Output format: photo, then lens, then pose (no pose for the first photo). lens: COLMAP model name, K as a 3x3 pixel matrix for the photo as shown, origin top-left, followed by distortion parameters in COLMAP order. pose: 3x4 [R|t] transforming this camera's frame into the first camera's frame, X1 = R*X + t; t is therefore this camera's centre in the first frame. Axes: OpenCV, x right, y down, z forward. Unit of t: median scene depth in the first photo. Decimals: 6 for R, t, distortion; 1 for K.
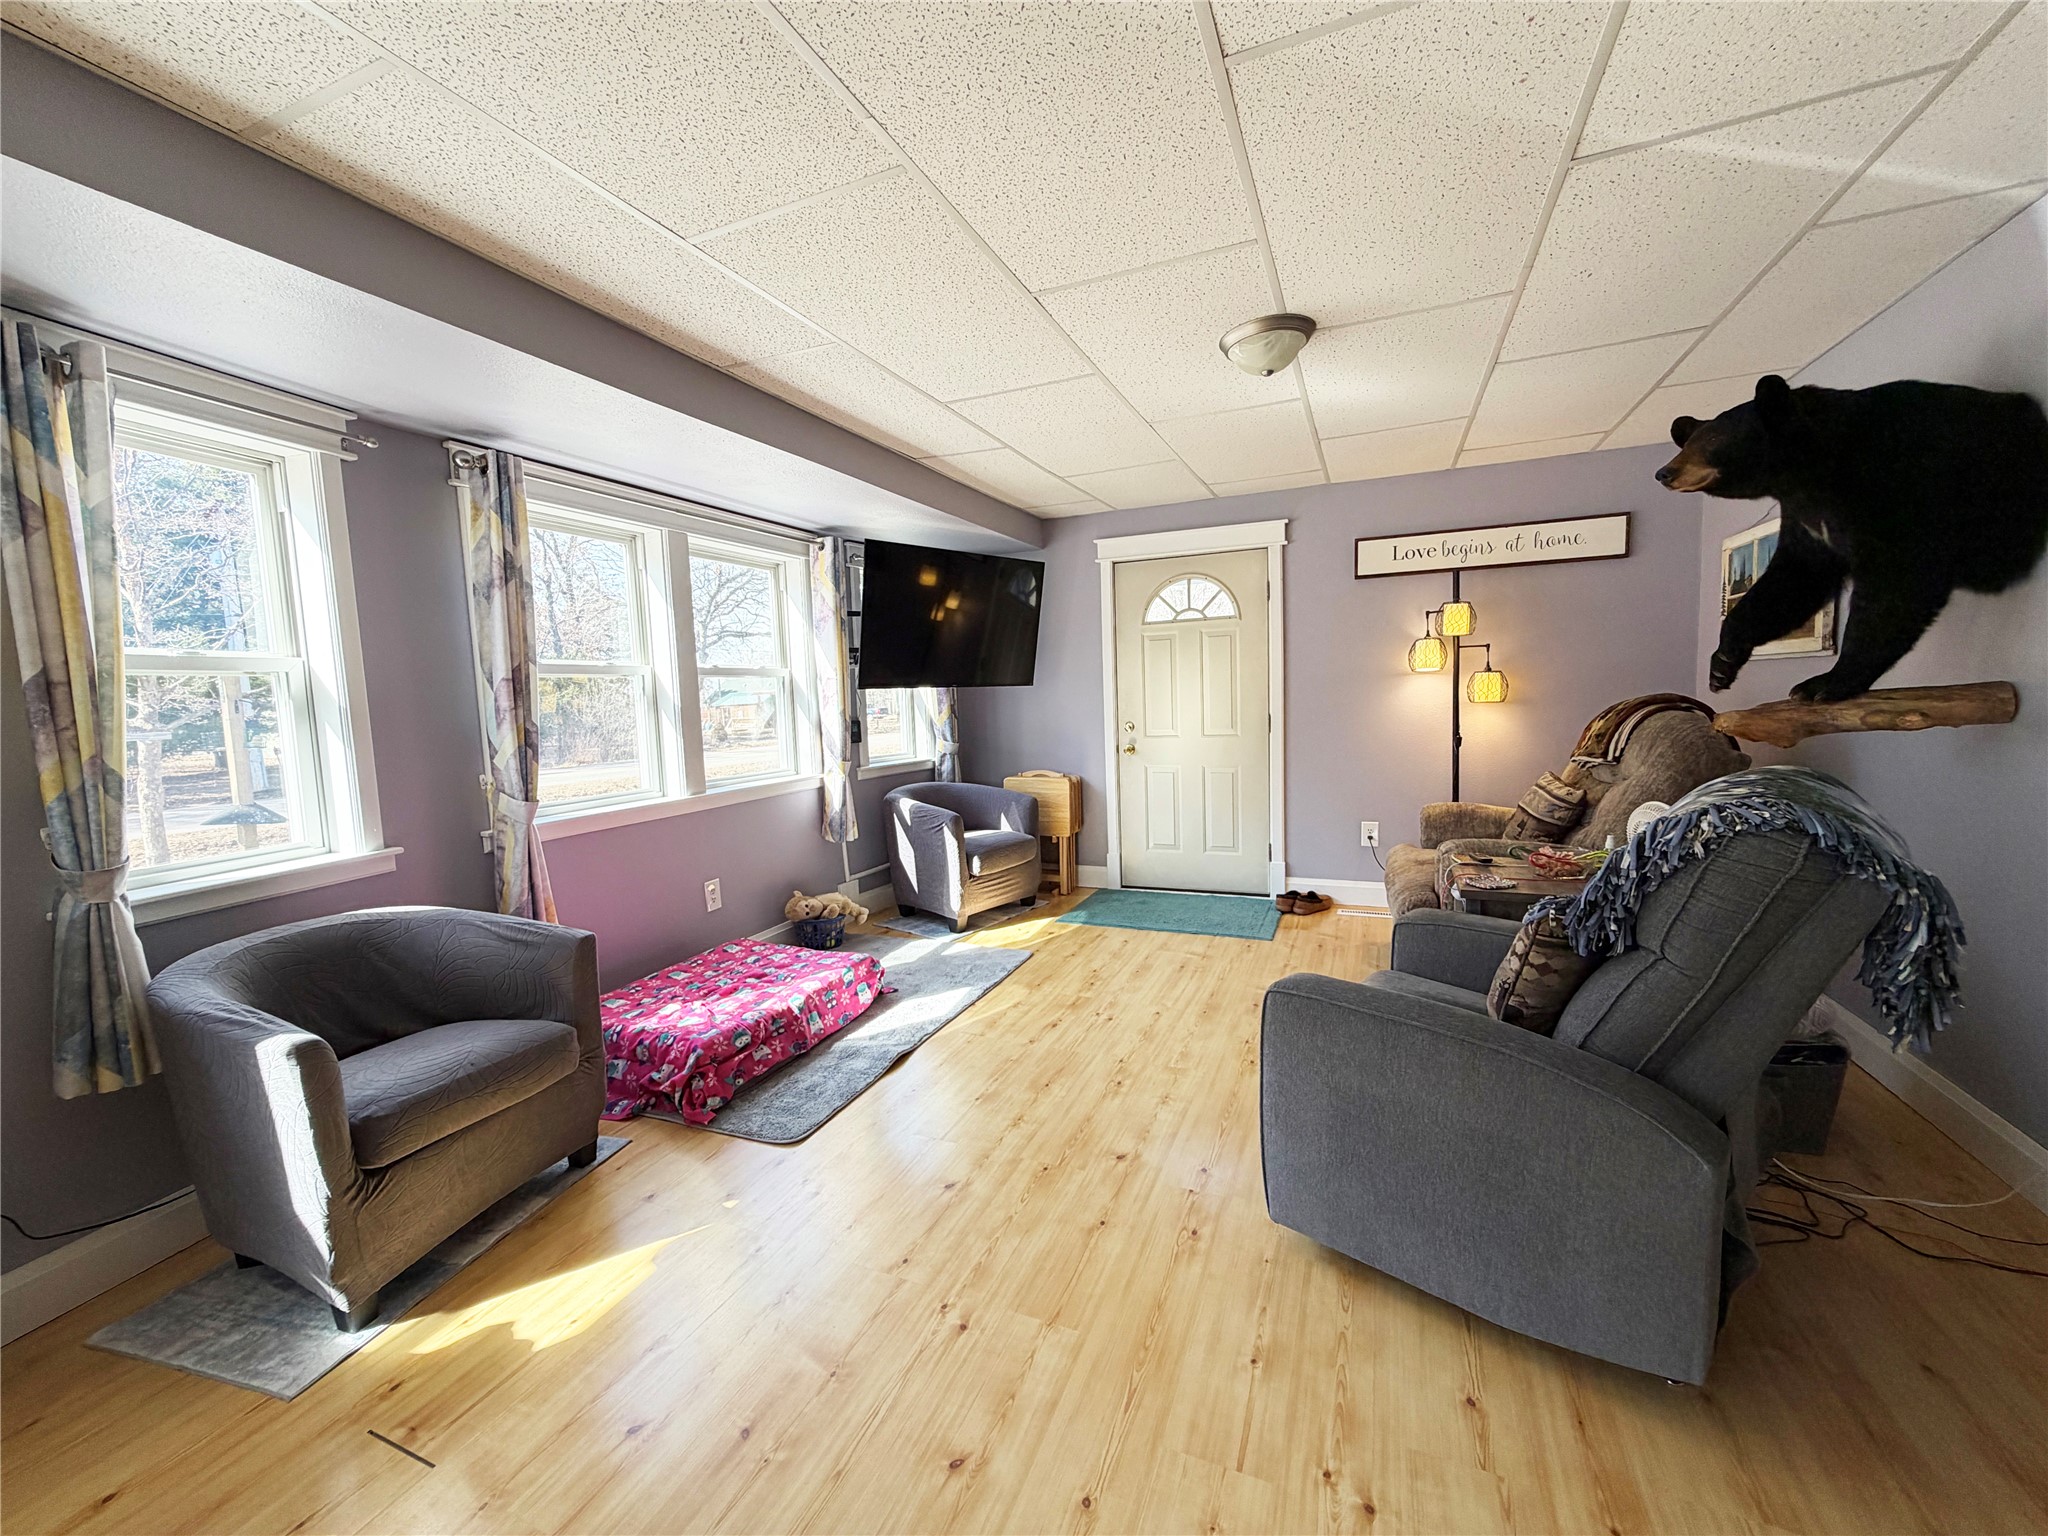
lens RADIAL K [[813.9, 0, 1016.7], [0, 813.9, 768.6], [0, 0, 1]] dist [0.000562, -0.000687]
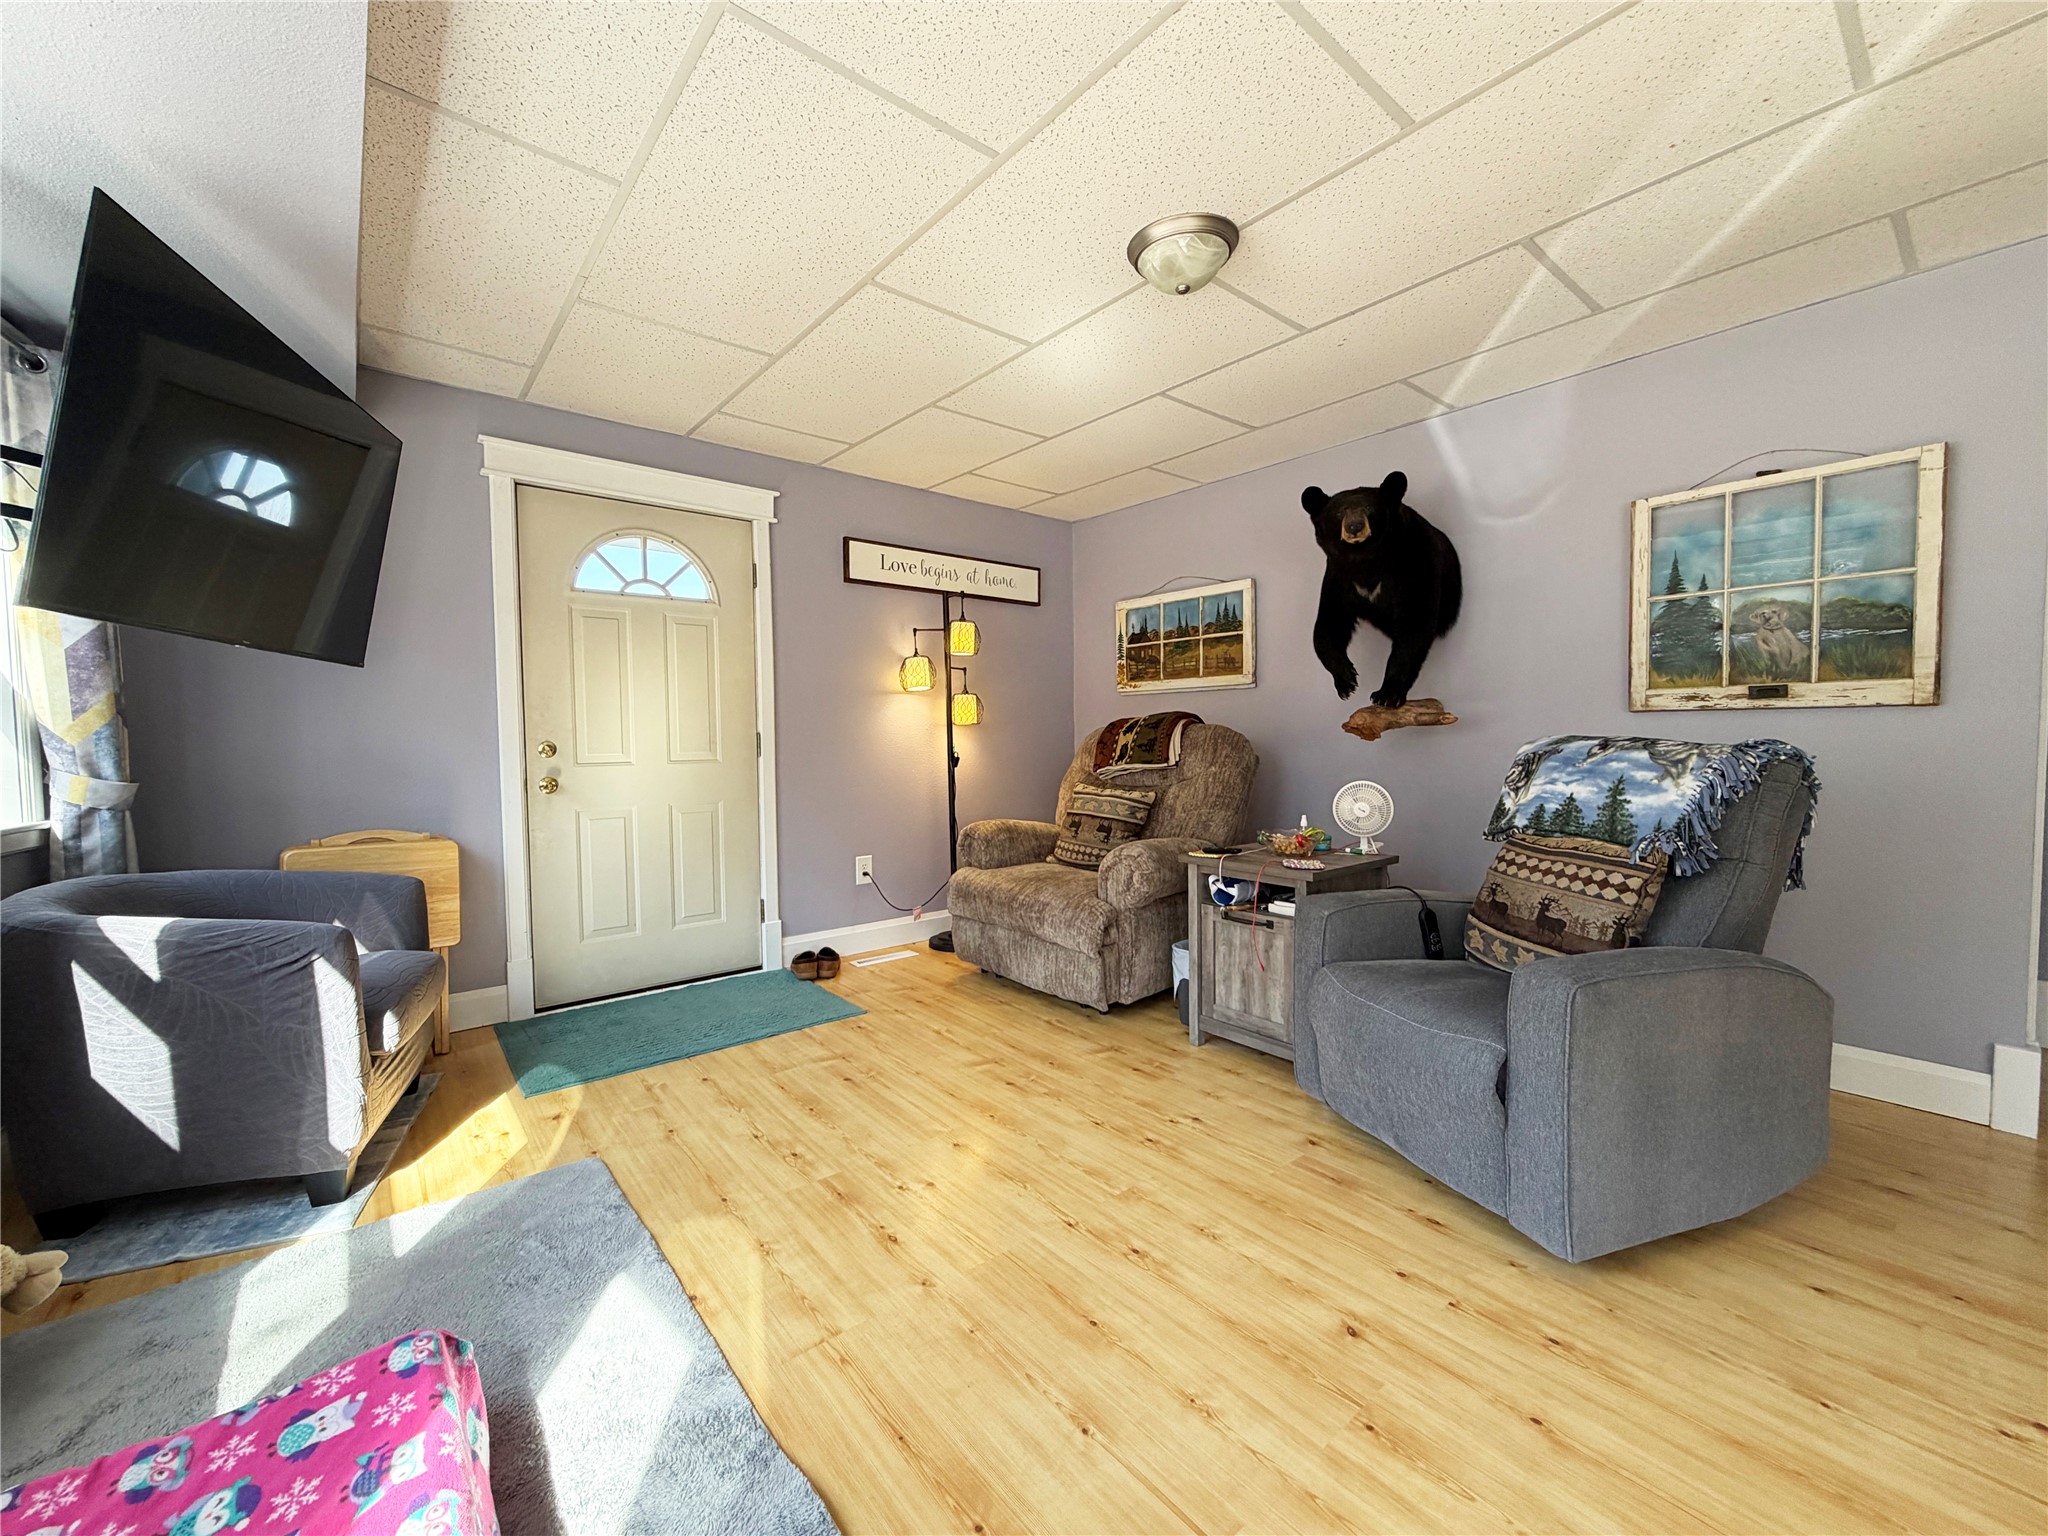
lens RADIAL K [[813.9, 0, 1020.8], [0, 813.9, 773.7], [0, 0, 1]] dist [0.000562, -0.000687]
pose [[0.455301, -0.011210, 0.890267, -0.290355], [0.073641, 0.996969, -0.025109, 0.010852], [-0.887287, 0.076993, 0.454747, 0.453451]]
